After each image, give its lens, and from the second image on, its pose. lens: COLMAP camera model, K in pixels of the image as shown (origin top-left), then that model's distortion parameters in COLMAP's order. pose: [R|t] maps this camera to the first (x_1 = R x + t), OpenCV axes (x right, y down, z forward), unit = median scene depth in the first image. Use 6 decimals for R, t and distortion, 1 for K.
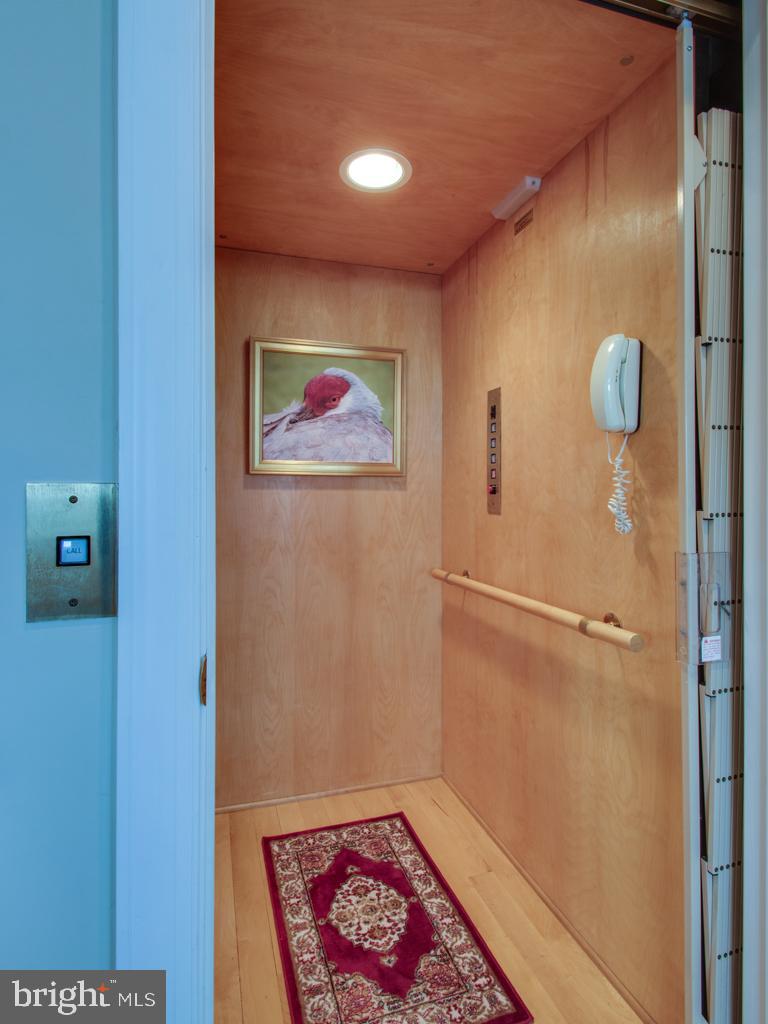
lens RADIAL K [[546.1, 0, 362.9], [0, 546.1, 486.3], [0, 0, 1]] dist [0.004681, -0.001646]
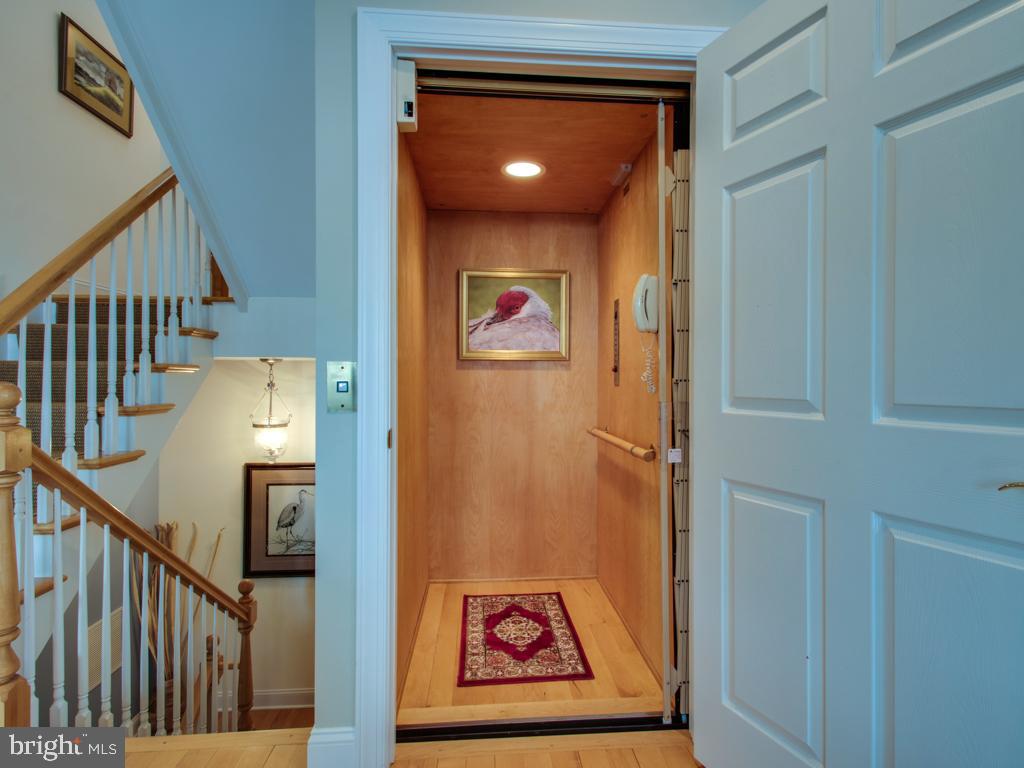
lens RADIAL K [[546.1, 0, 515.3], [0, 546.1, 372.6], [0, 0, 1]] dist [0.004681, -0.001646]
pose [[0.977179, -0.001070, -0.212415, 0.256672], [0.001005, 0.999999, -0.000416, 0.014013], [0.212415, 0.000193, 0.977180, -0.426496]]
